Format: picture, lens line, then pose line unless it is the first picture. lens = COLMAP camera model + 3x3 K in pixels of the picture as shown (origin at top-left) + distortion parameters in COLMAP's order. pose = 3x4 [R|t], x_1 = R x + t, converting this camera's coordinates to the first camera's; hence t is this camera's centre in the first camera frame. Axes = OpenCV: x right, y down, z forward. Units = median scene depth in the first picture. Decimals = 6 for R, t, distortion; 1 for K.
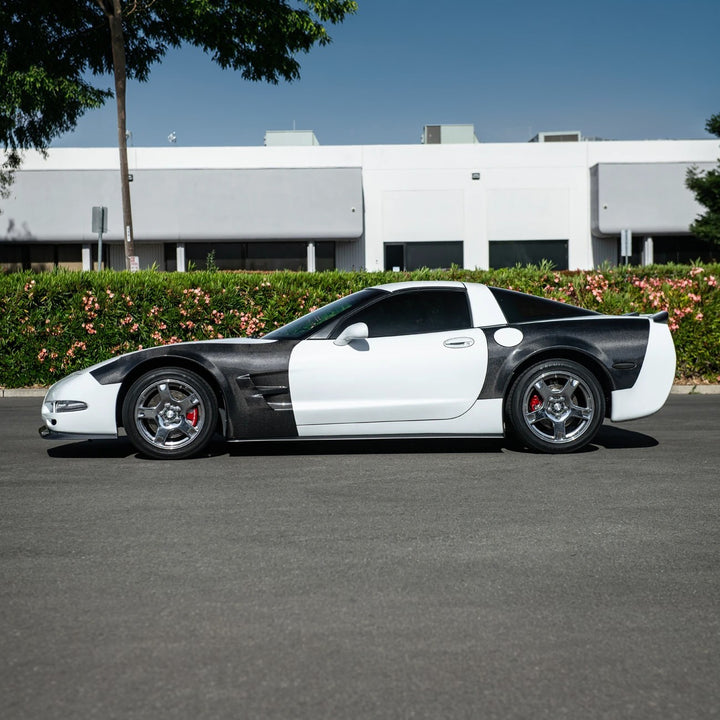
lens RADIAL K [[1620.3, 0, 360.6], [0, 1620.3, 361.3], [0, 0, 1]] dist [0.286242, 0.000000]
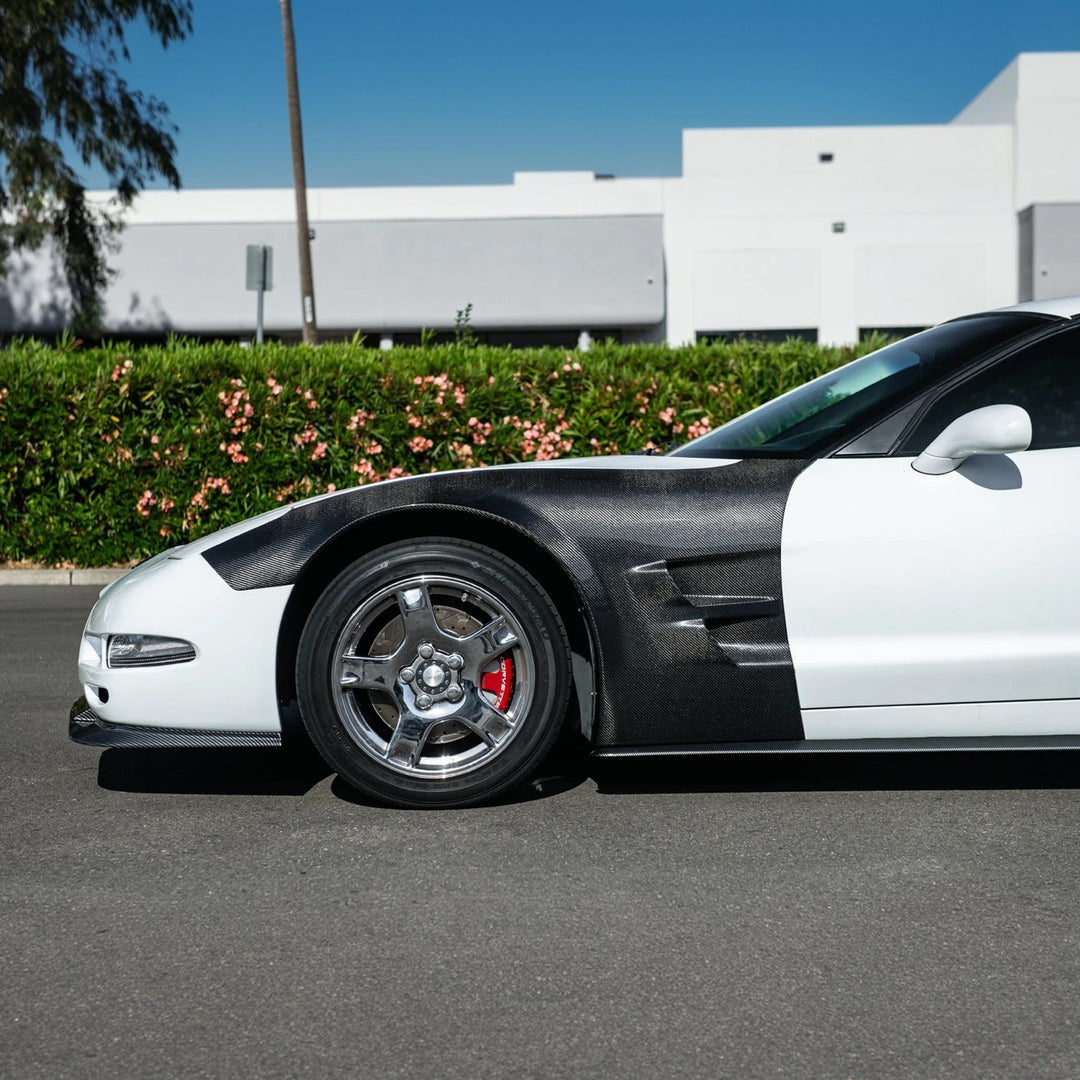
lens RADIAL K [[2430.4, 0, 539.9], [0, 2430.4, 547.9], [0, 0, 1]] dist [0.286242, 0.000000]
pose [[0.998913, 0.000444, -0.046616, -0.035580], [0.000216, 0.999900, 0.014155, -0.000829], [0.046618, -0.014149, 0.998813, 0.245987]]
